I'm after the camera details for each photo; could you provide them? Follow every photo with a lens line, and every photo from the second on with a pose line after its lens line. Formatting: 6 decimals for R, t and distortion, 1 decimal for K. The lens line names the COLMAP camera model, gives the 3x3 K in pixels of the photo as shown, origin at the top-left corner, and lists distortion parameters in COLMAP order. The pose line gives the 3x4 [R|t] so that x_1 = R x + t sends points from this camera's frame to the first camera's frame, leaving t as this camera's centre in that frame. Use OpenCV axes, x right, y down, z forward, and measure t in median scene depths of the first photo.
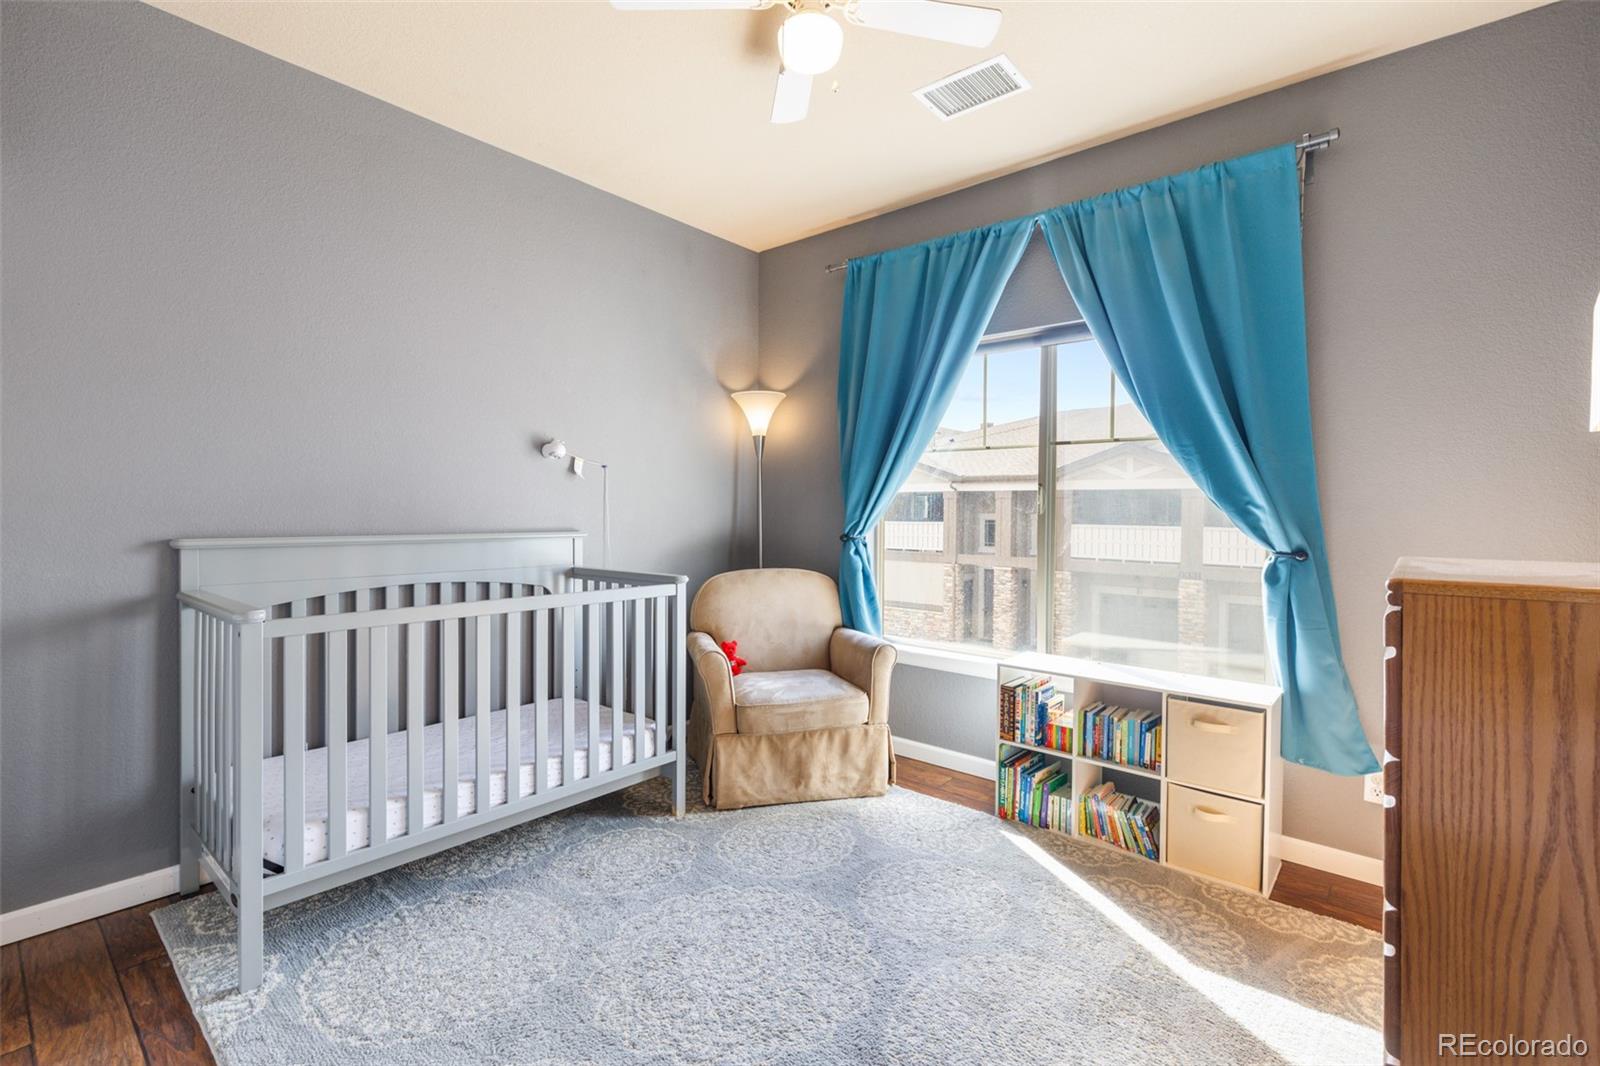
lens RADIAL K [[719.7, 0, 805.1], [0, 719.7, 517.0], [0, 0, 1]] dist [0.005262, -0.000424]
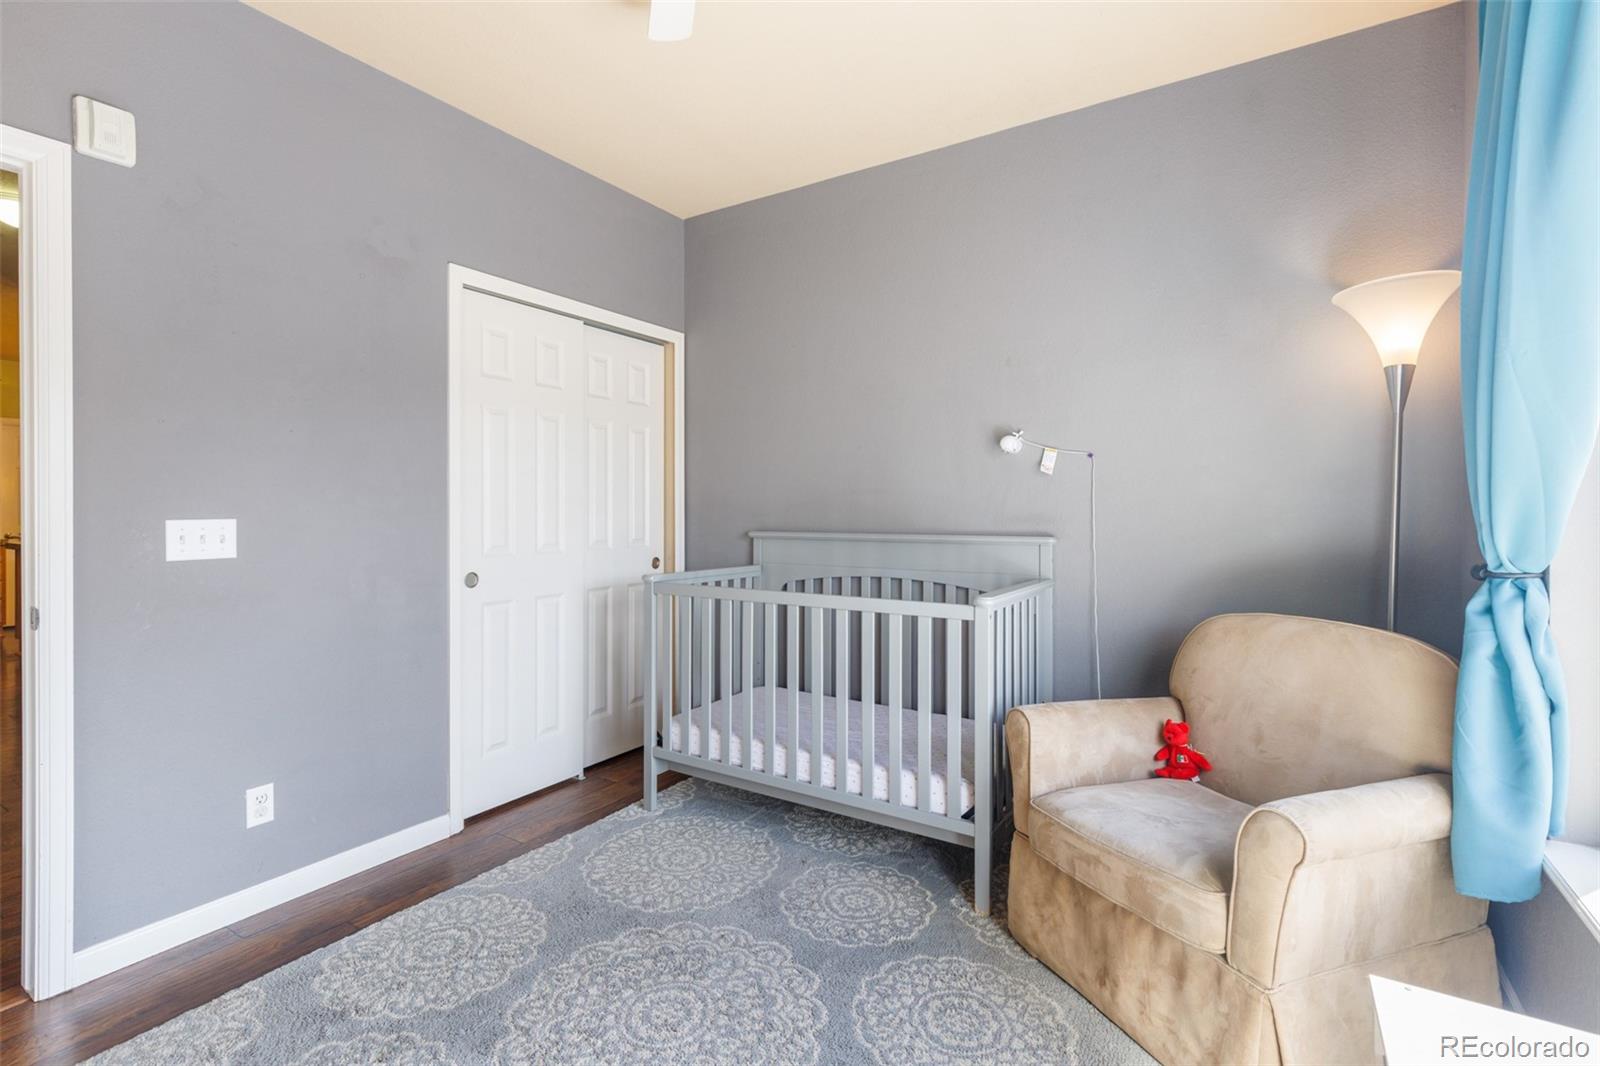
lens RADIAL K [[719.7, 0, 801.2], [0, 719.7, 522.6], [0, 0, 1]] dist [0.005262, -0.000424]
pose [[0.143496, 0.004650, -0.989640, 0.568238], [-0.011020, 0.999934, 0.003100, 0.004283], [0.989589, 0.010461, 0.143538, 0.729606]]
